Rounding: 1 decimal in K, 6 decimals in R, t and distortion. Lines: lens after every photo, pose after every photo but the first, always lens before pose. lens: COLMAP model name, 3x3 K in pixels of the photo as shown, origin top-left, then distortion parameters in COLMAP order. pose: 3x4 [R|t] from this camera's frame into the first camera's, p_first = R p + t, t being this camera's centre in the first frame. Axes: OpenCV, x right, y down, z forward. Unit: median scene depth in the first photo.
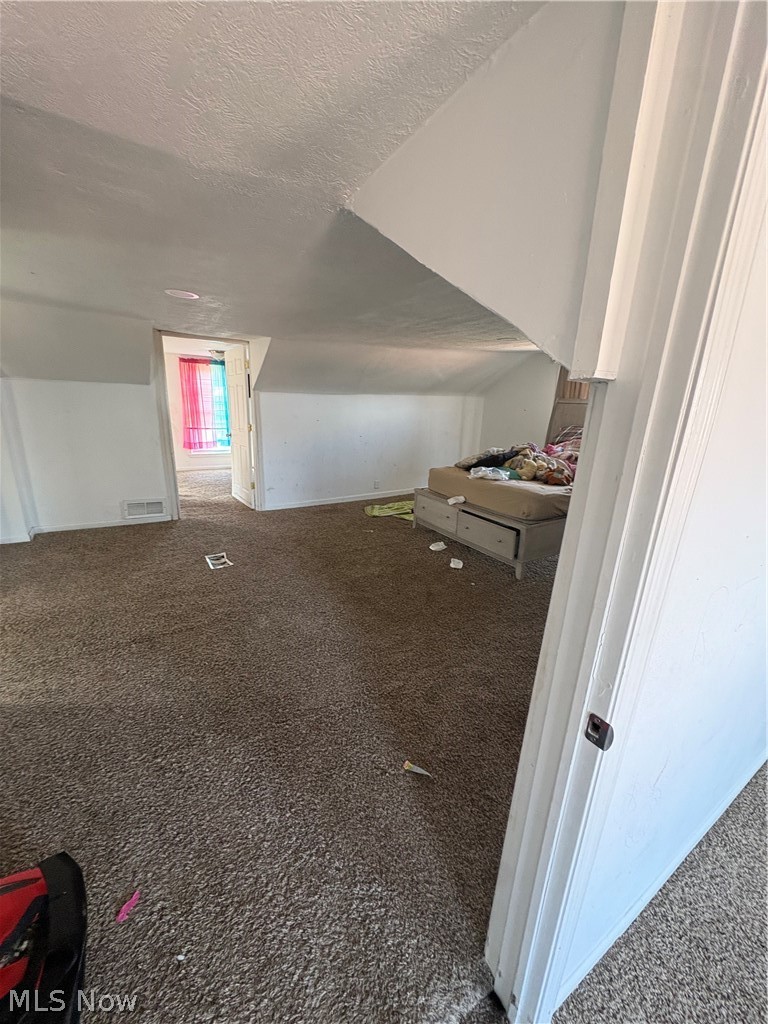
lens RADIAL K [[408.0, 0, 386.3], [0, 408.0, 515.0], [0, 0, 1]] dist [0.000518, 0.000516]
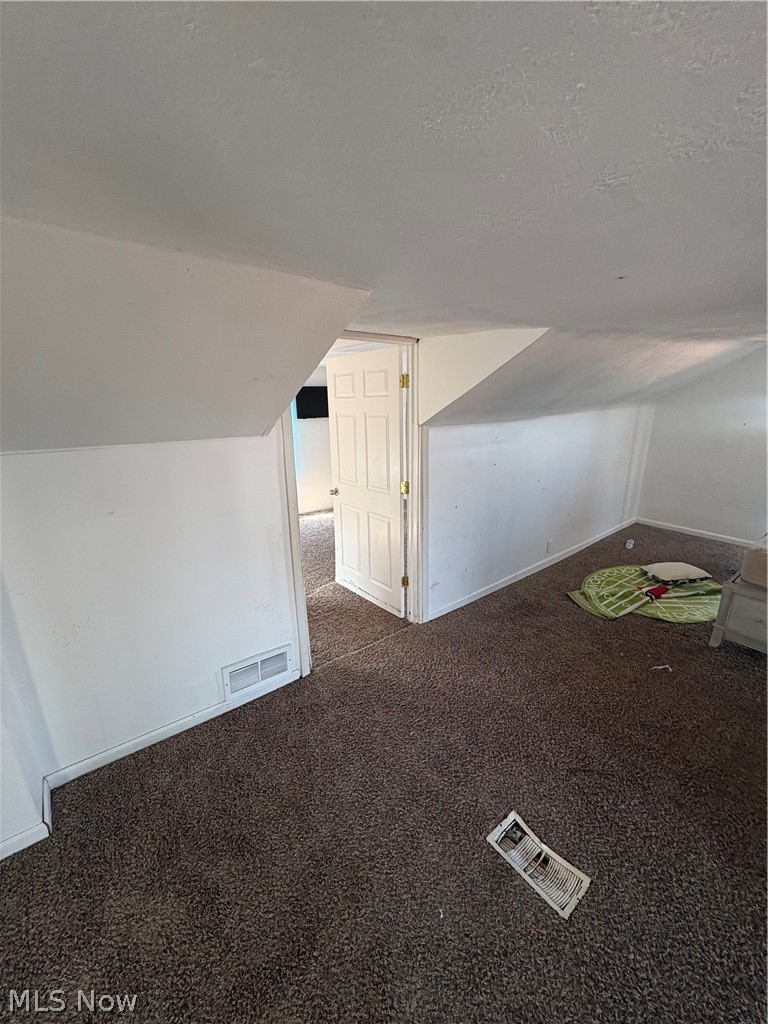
lens RADIAL K [[408.0, 0, 383.3], [0, 408.0, 512.0], [0, 0, 1]] dist [0.000518, 0.000516]
pose [[0.994096, -0.070460, 0.082511, -0.498673], [0.069826, 0.997503, 0.010555, -0.227108], [-0.083048, -0.004731, 0.996534, 0.511412]]
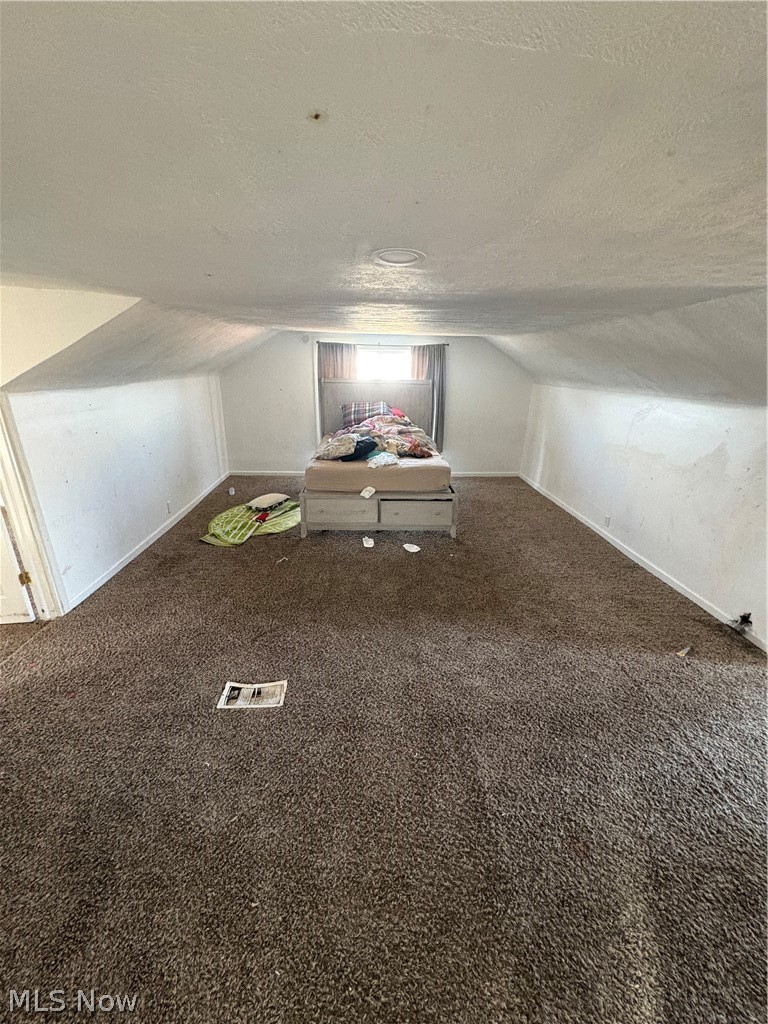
lens RADIAL K [[408.0, 0, 383.9], [0, 408.0, 511.4], [0, 0, 1]] dist [0.000518, 0.000516]
pose [[0.482380, -0.309615, 0.819419, -0.625700], [0.236997, 0.946692, 0.218189, -0.194916], [-0.843292, 0.088950, 0.530043, 0.430974]]
